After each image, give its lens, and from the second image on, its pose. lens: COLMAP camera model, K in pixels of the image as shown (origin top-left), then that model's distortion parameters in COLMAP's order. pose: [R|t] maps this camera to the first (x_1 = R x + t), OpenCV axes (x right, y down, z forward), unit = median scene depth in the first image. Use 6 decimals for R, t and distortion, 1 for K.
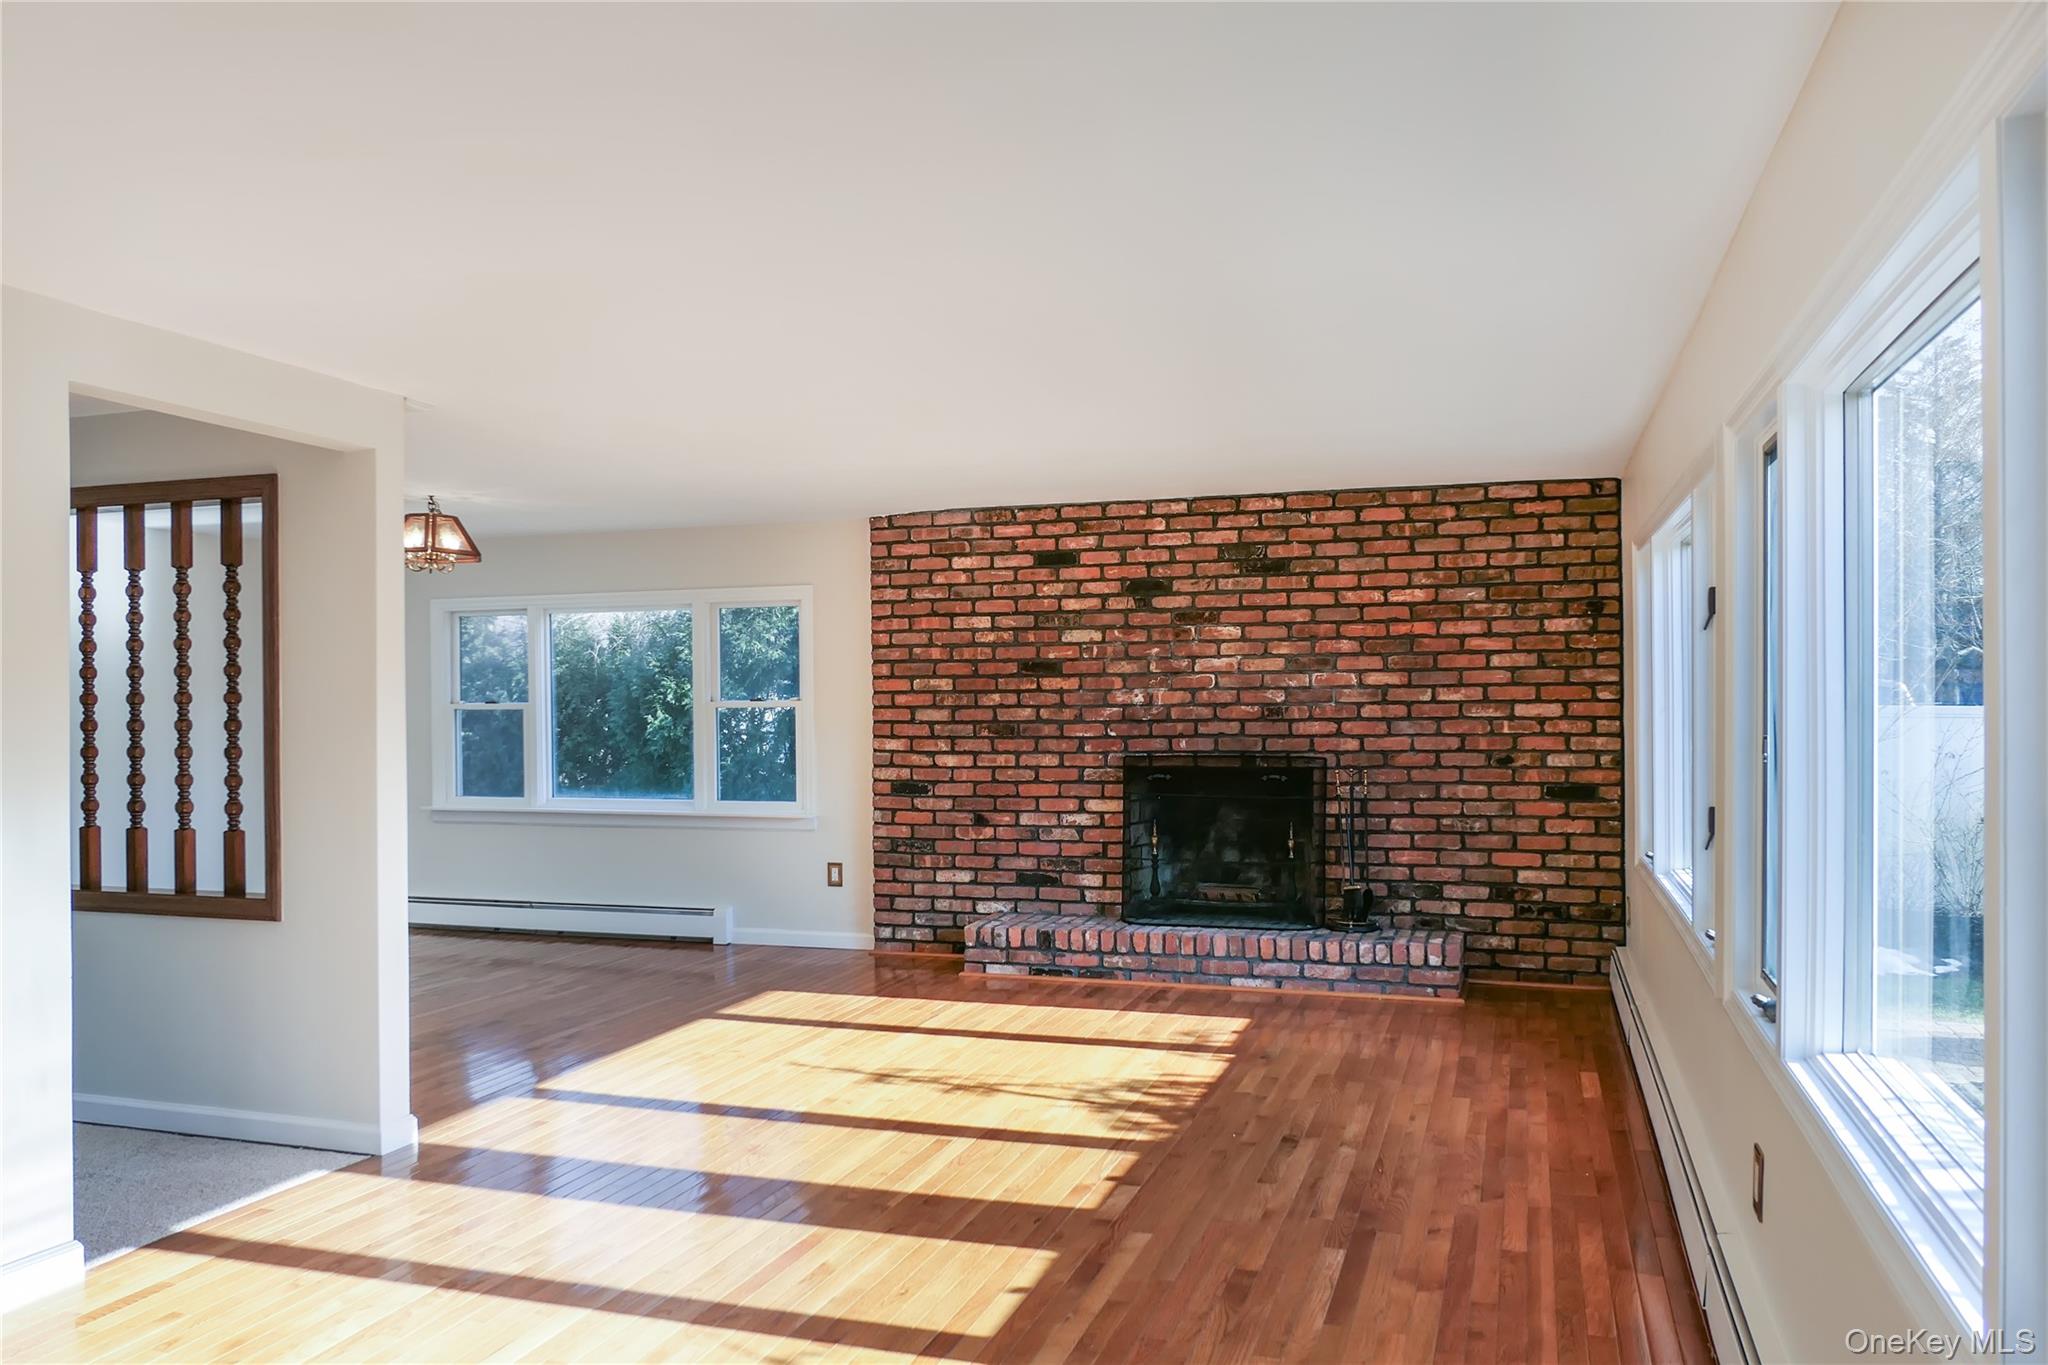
lens RADIAL K [[1446.3, 0, 1048.4], [0, 1446.3, 687.2], [0, 0, 1]] dist [-0.022047, 0.009767]
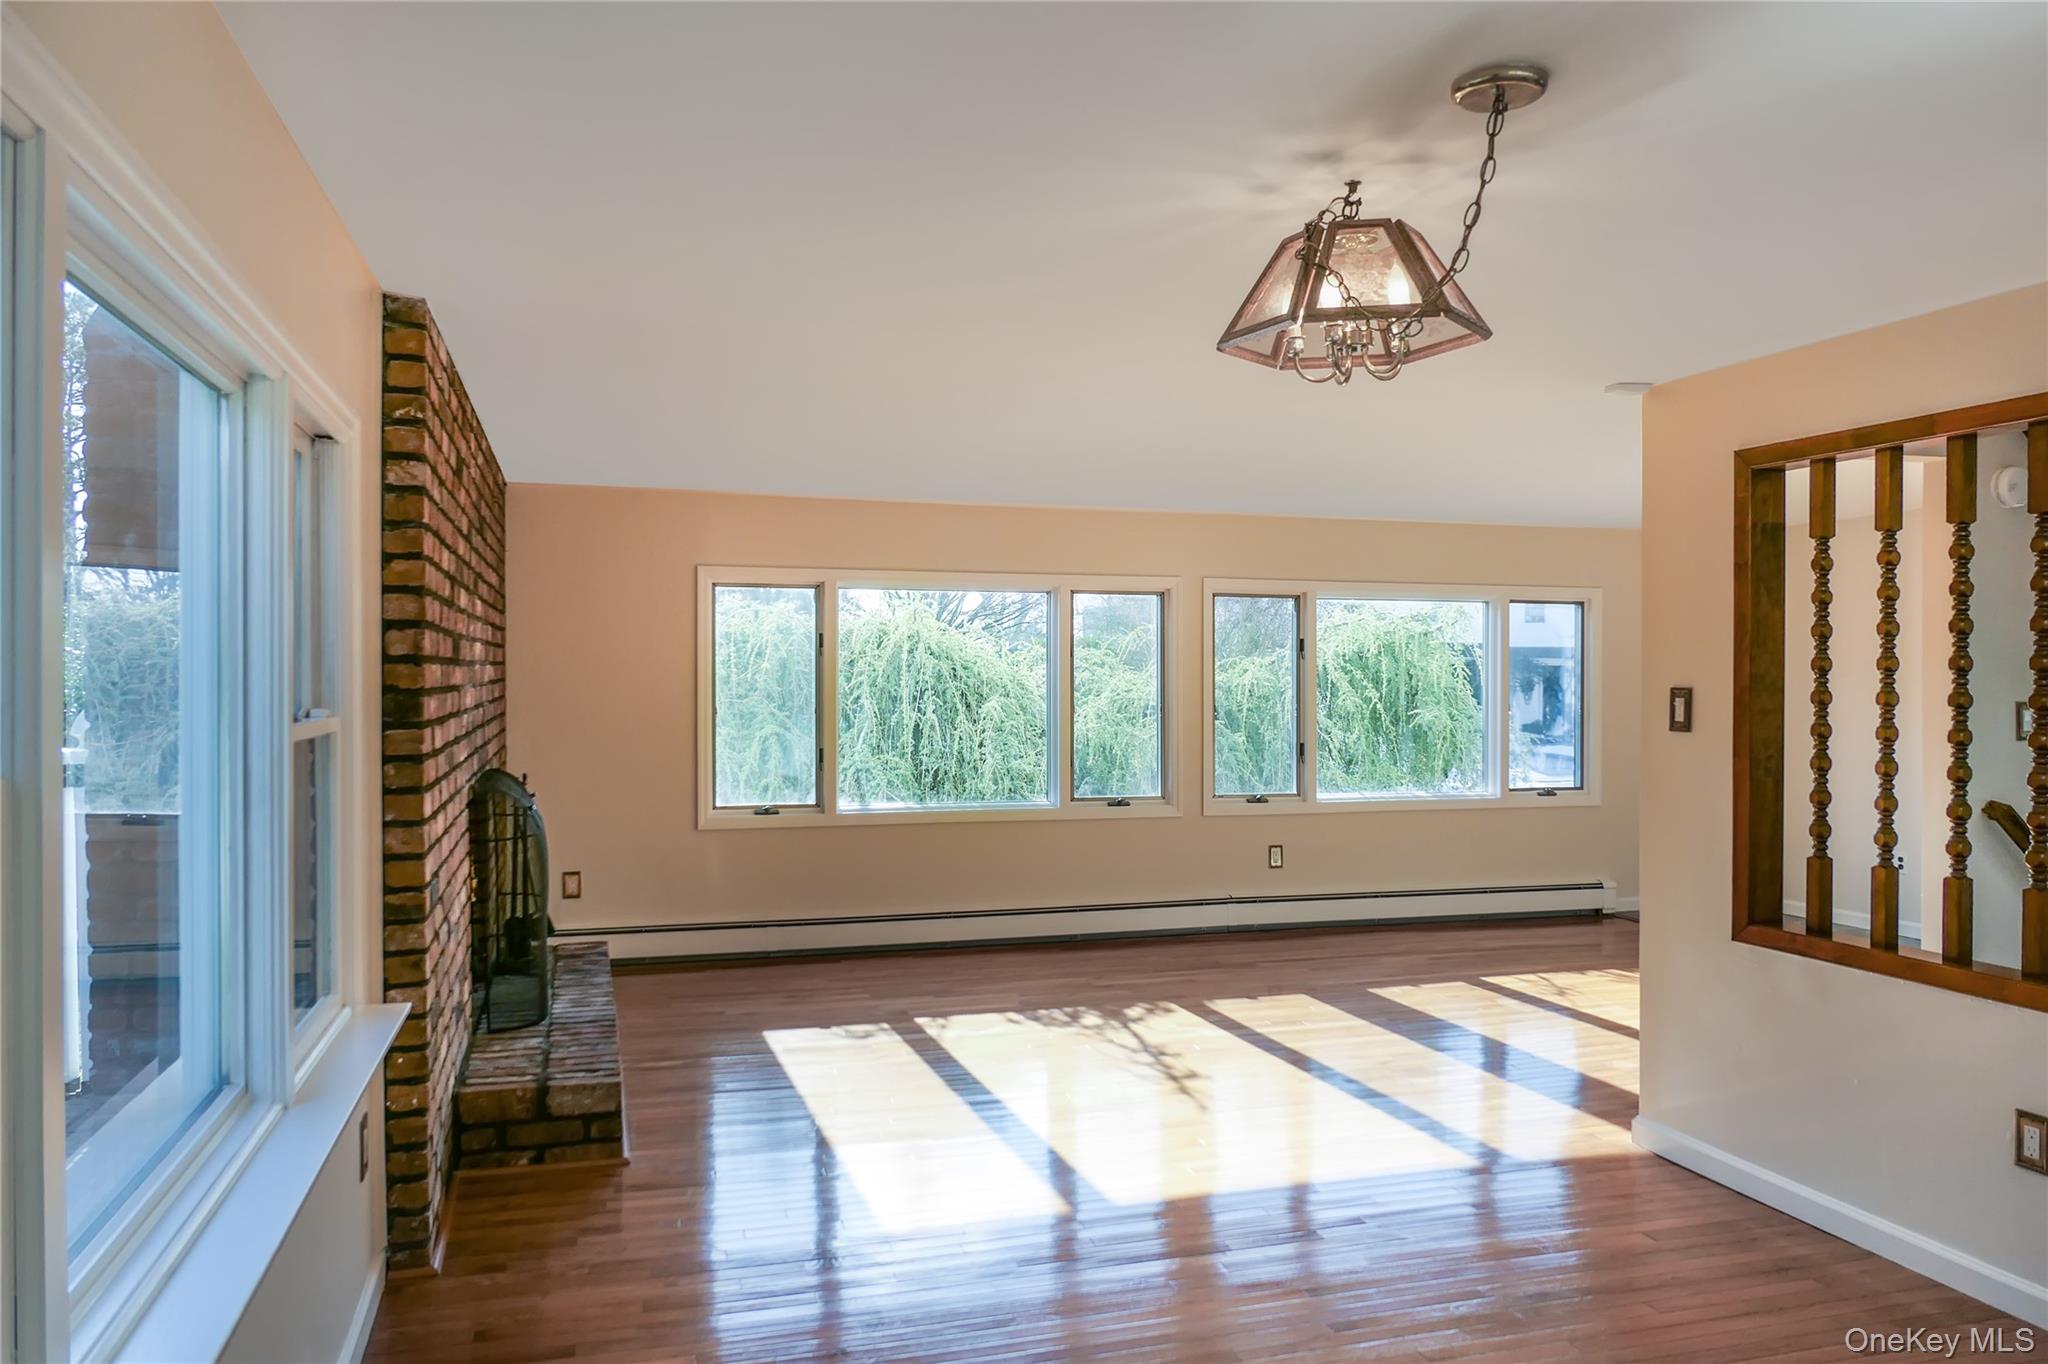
lens RADIAL K [[1425.0, 0, 968.0], [0, 1425.0, 694.7], [0, 0, 1]] dist [-0.031536, 0.006750]
pose [[-0.529622, 0.000695, 0.848233, -0.895046], [0.000574, 1.000000, -0.000461, 0.006243], [-0.848233, 0.000242, -0.529623, 1.690696]]
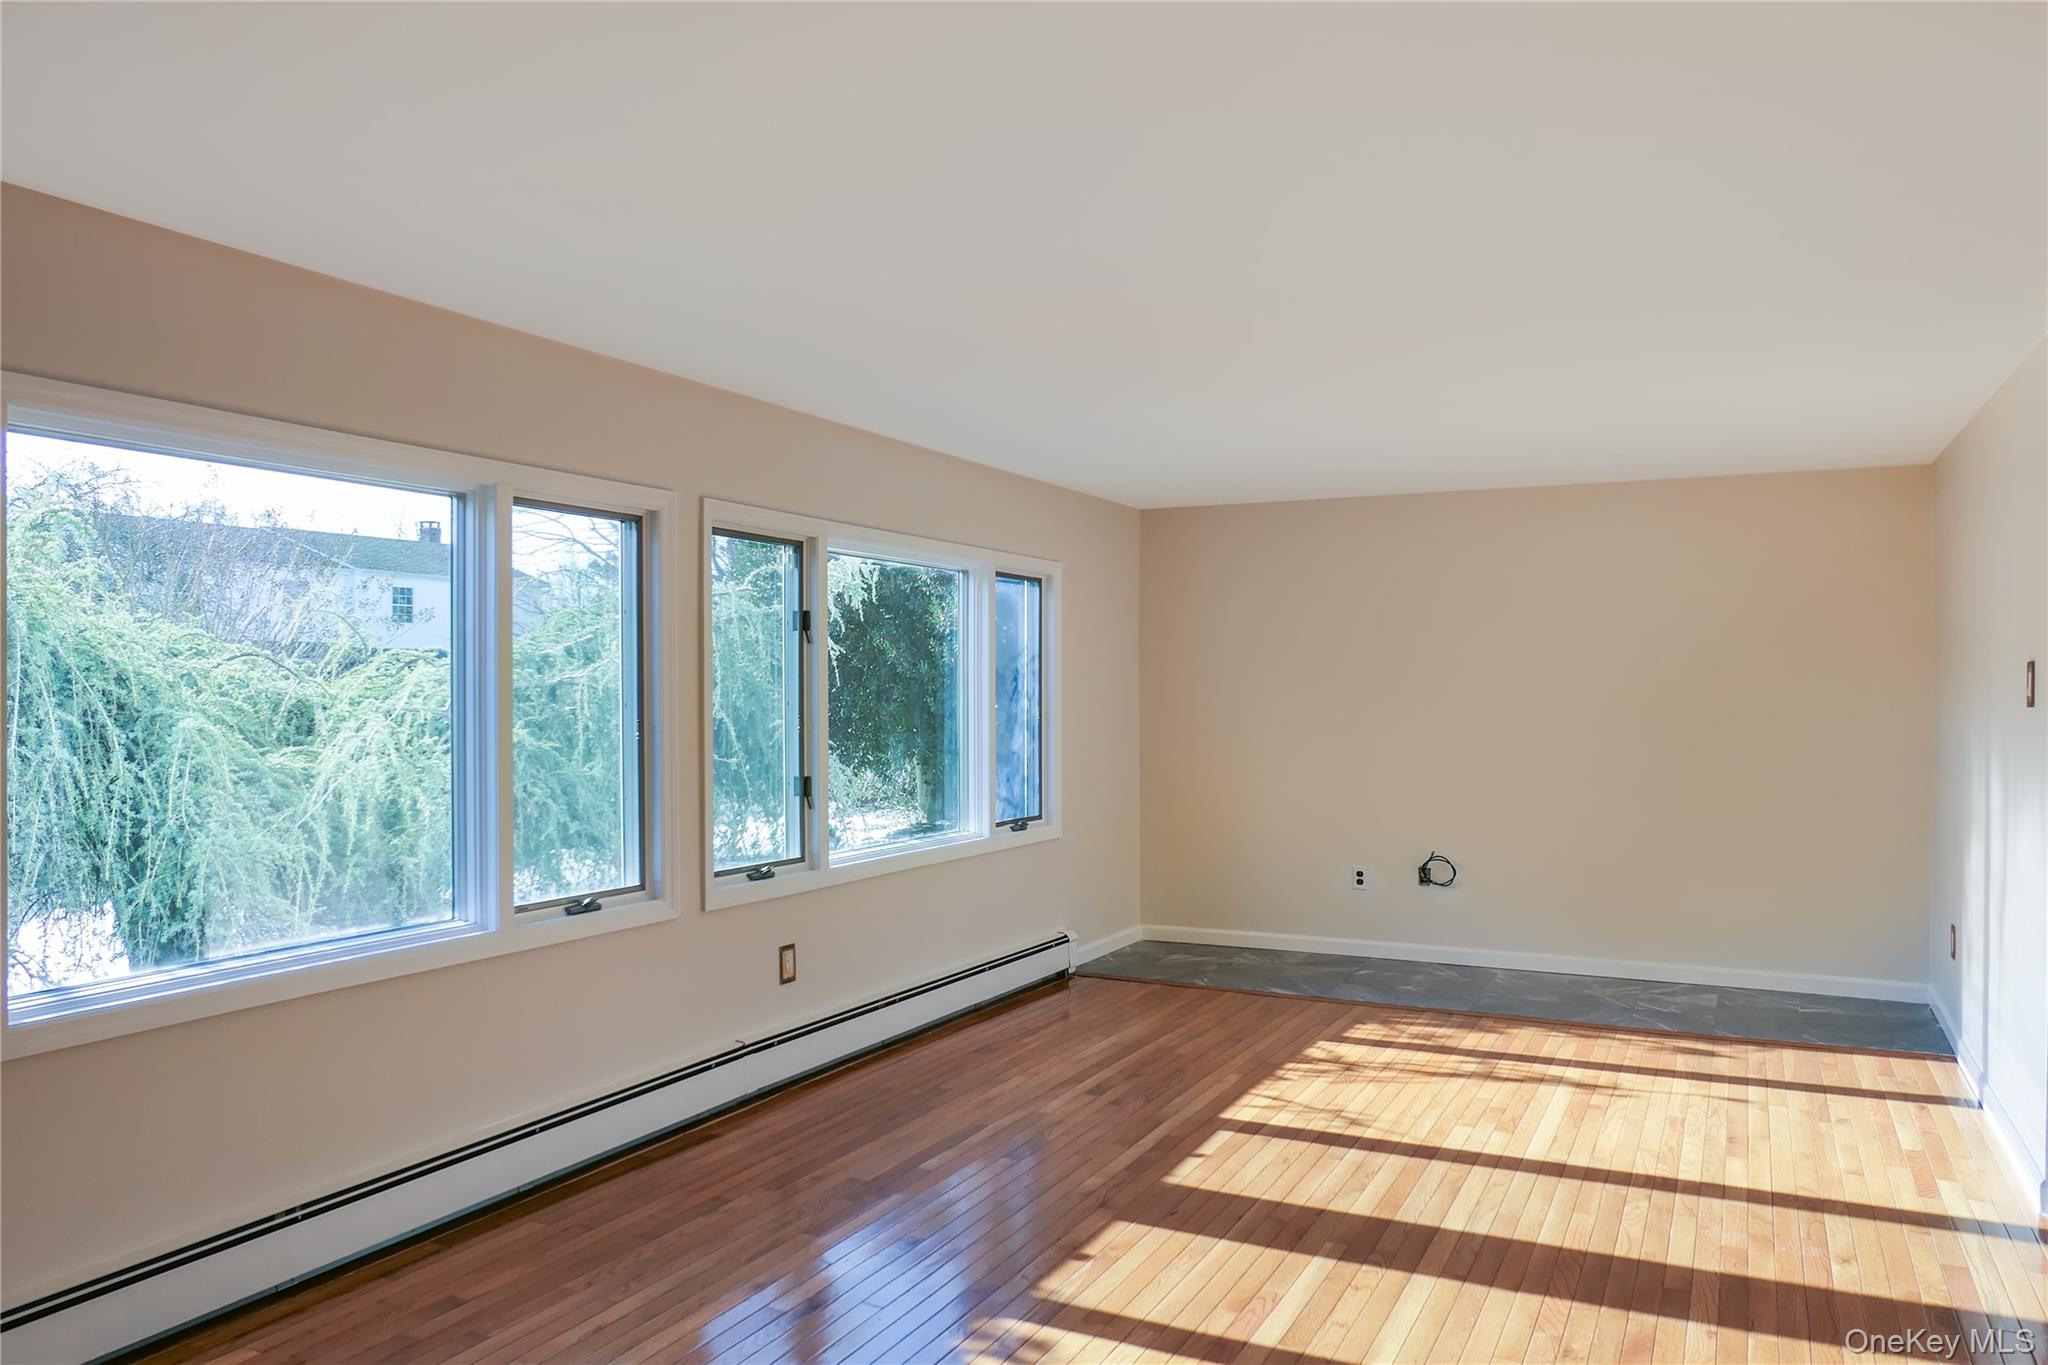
lens RADIAL K [[1425.0, 0, 968.0], [0, 1425.0, 695.2], [0, 0, 1]] dist [-0.031536, 0.006750]
pose [[-0.980408, 0.010078, 0.196719, -0.047178], [0.009941, 0.999949, -0.001685, 0.004780], [-0.196726, 0.000304, -0.980459, 1.490807]]
